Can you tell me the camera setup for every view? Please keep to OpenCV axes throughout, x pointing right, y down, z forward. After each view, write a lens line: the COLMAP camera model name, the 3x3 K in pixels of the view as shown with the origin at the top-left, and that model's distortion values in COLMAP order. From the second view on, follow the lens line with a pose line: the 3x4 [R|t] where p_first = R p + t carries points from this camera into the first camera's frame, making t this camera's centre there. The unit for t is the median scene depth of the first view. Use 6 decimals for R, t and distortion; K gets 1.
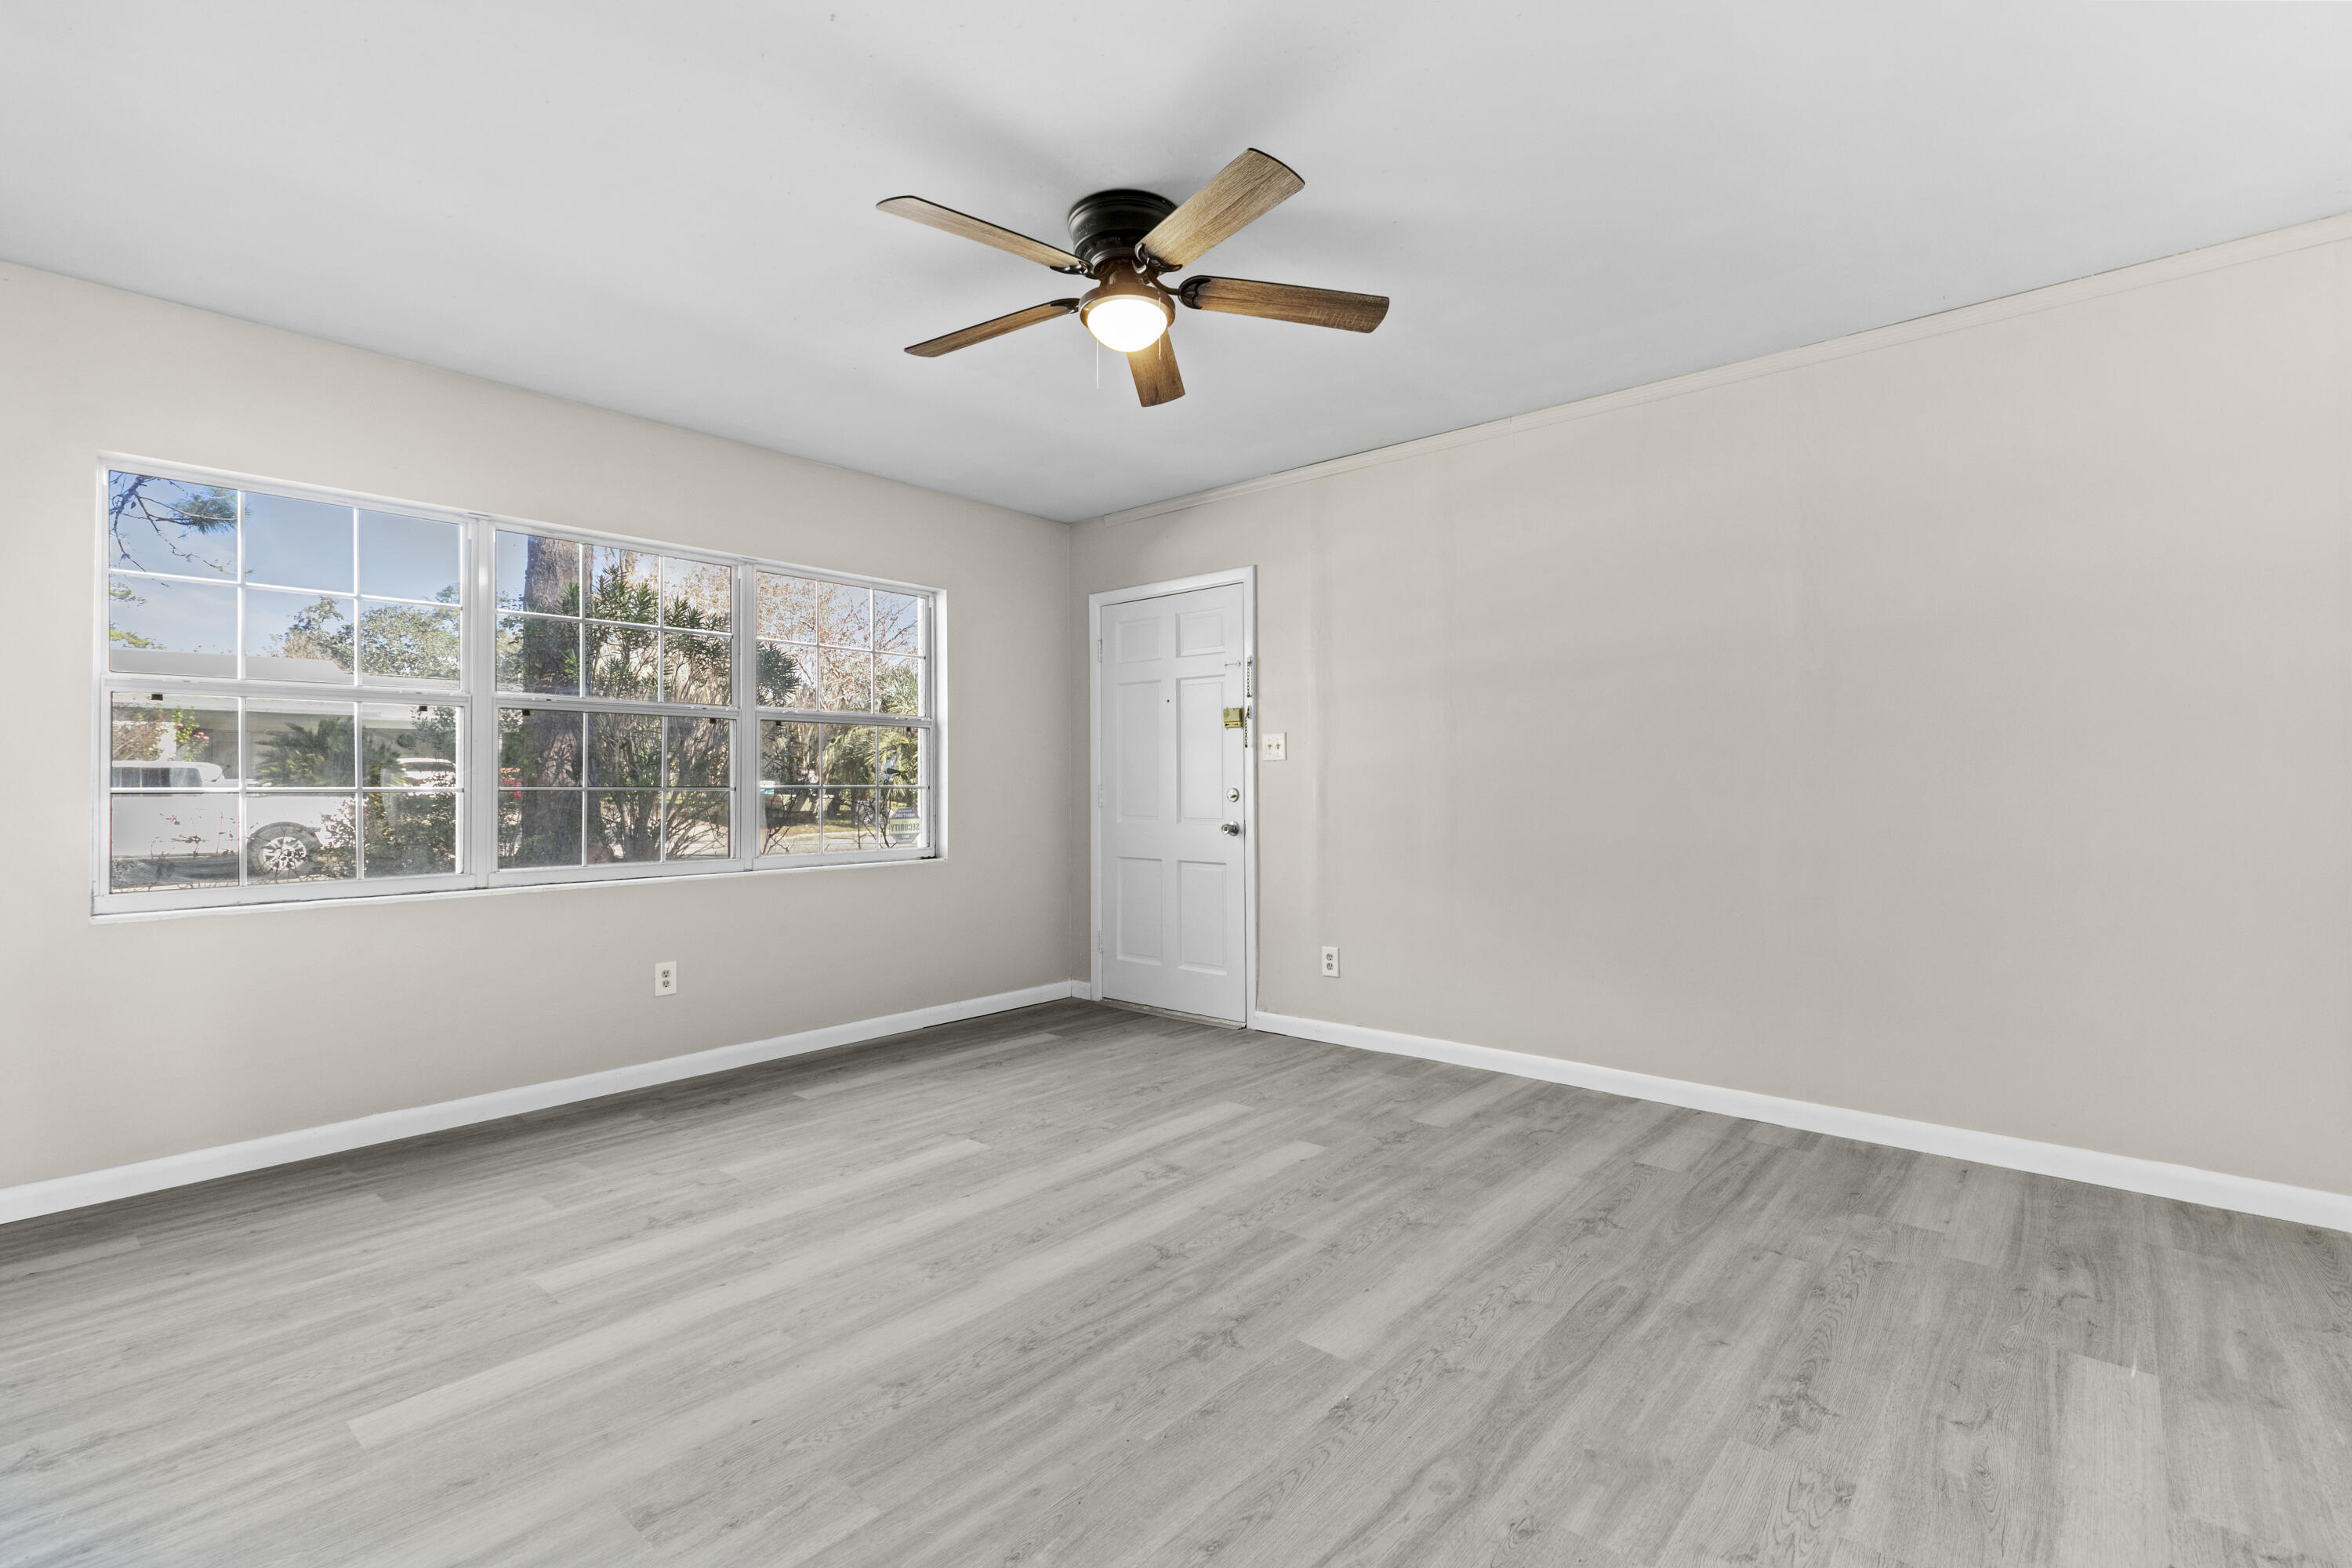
lens RADIAL K [[1062.2, 0, 1175.2], [0, 1062.2, 782.5], [0, 0, 1]] dist [0.012151, -0.001196]
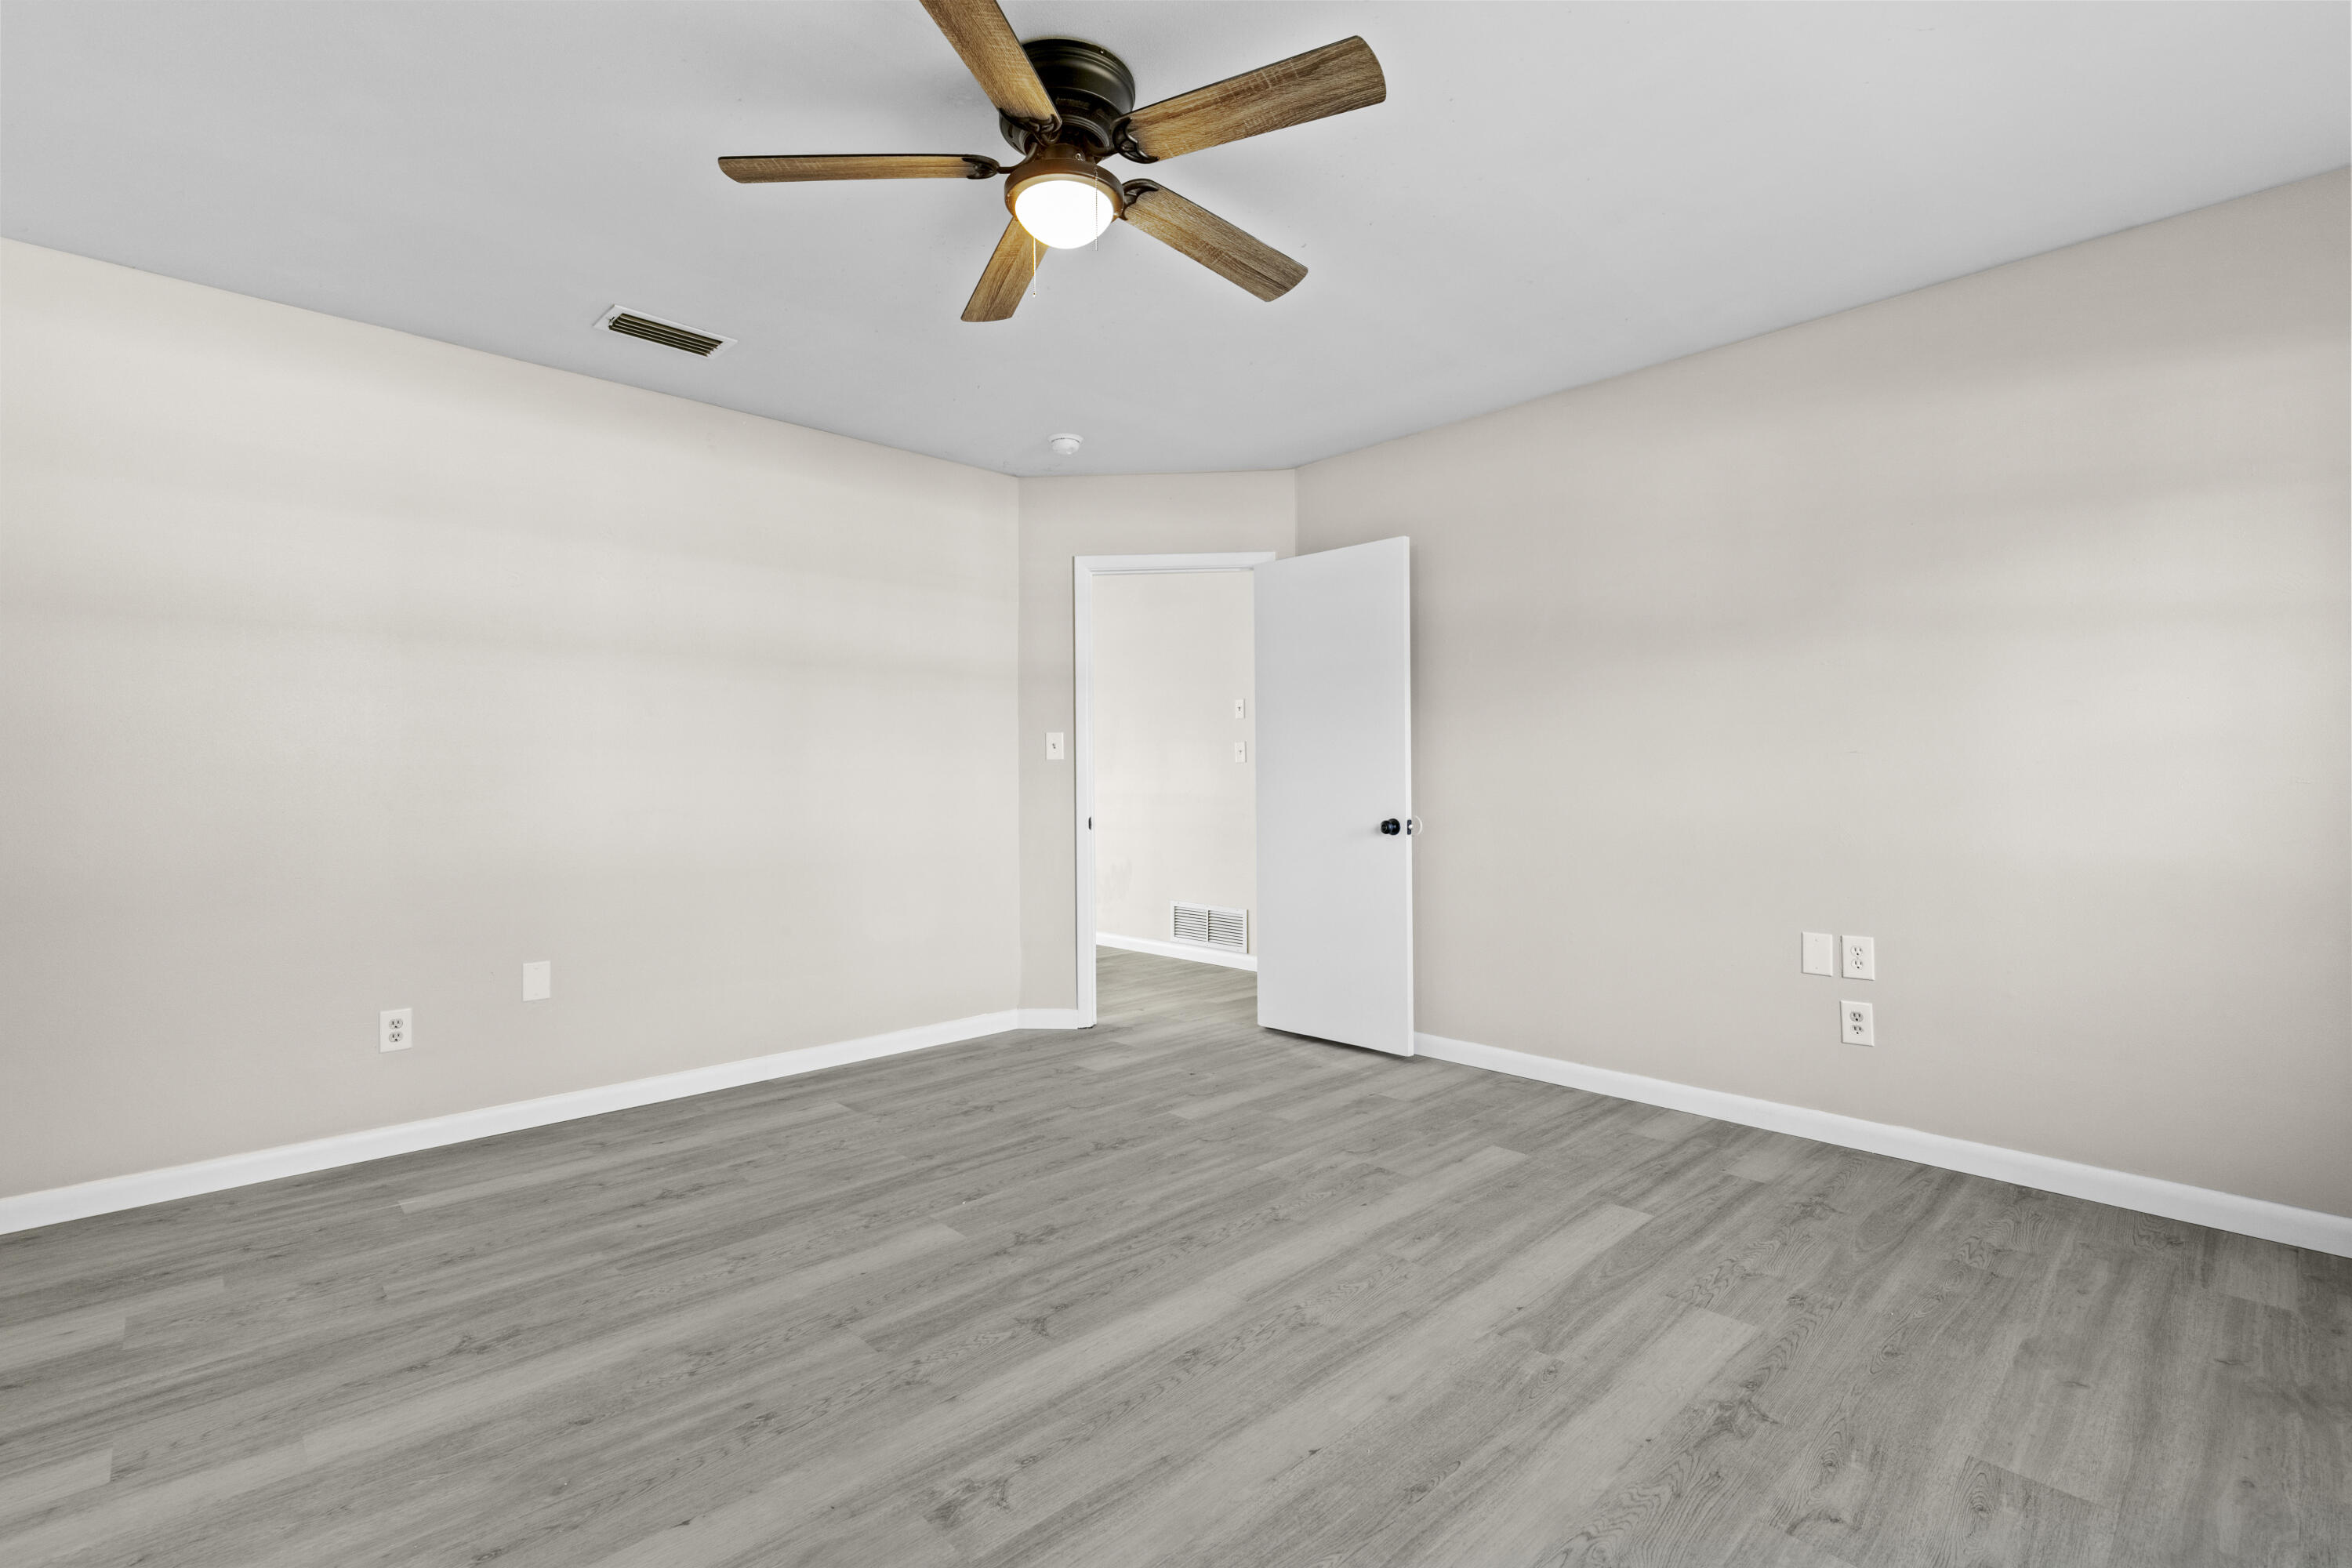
lens RADIAL K [[1062.2, 0, 1177.6], [0, 1062.2, 782.8], [0, 0, 1]] dist [0.012151, -0.001196]
pose [[-0.995877, 0.013599, 0.089689, -0.222870], [0.013311, 0.999904, -0.003816, 0.011704], [-0.089733, -0.002607, -0.995962, 2.017779]]
